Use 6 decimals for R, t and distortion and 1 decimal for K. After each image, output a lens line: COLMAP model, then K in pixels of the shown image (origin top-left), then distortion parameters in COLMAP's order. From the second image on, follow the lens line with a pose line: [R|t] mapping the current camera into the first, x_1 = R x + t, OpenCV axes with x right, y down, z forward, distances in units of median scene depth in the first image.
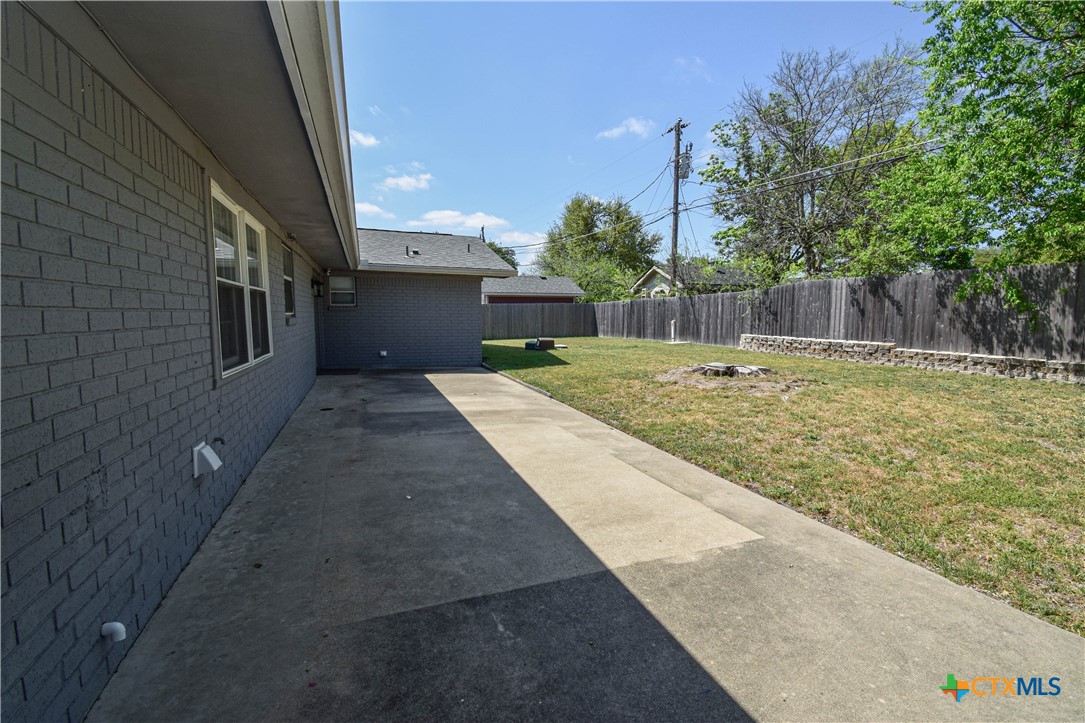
lens RADIAL K [[491.7, 0, 564.2], [0, 491.7, 360.4], [0, 0, 1]] dist [-0.008076, -0.002395]
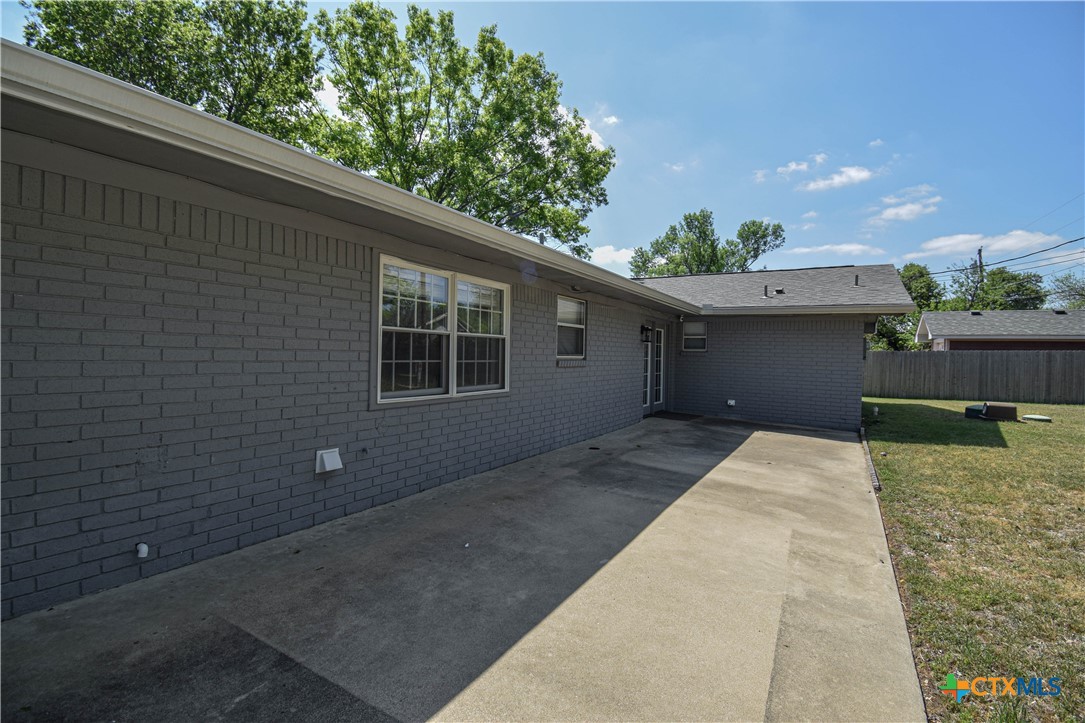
lens RADIAL K [[491.7, 0, 540.6], [0, 491.7, 355.0], [0, 0, 1]] dist [-0.008076, -0.002395]
pose [[0.591678, 0.016847, -0.805999, 0.453700], [-0.099144, 0.993713, -0.052010, -0.050858], [0.800055, 0.110683, 0.589628, 0.410917]]
